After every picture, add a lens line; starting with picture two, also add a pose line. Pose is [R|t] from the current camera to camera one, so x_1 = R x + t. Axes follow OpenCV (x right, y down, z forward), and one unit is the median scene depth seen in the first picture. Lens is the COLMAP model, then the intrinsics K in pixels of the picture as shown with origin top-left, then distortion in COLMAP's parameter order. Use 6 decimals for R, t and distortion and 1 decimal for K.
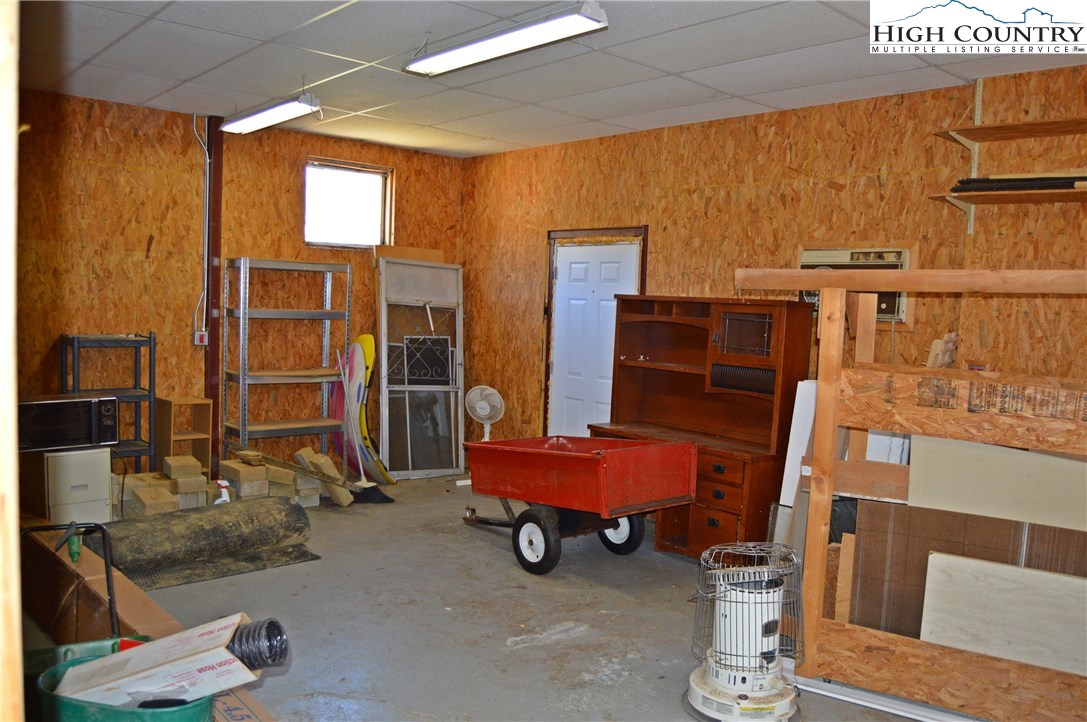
lens RADIAL K [[859.5, 0, 539.0], [0, 859.5, 361.5], [0, 0, 1]] dist [-0.064720, 0.007888]
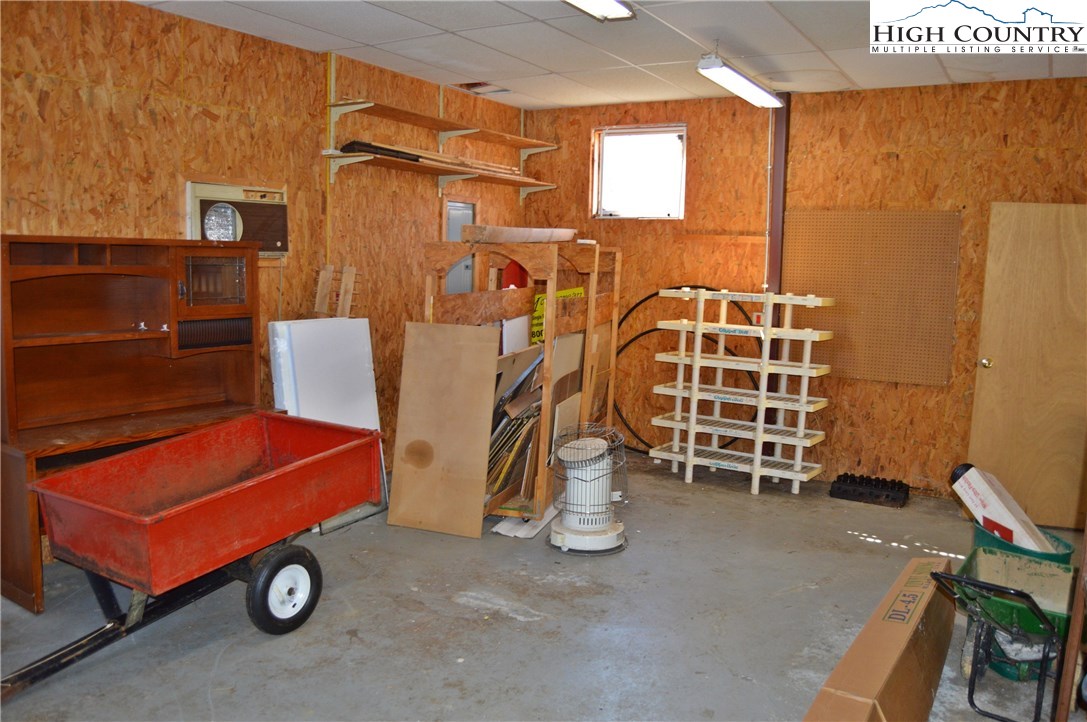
lens RADIAL K [[859.5, 0, 539.3], [0, 859.5, 363.7], [0, 0, 1]] dist [-0.064720, 0.007888]
pose [[-0.271911, -0.172858, 0.946670, -0.650512], [0.027198, 0.981962, 0.187114, -0.098341], [-0.961938, 0.076626, -0.262305, 0.881727]]
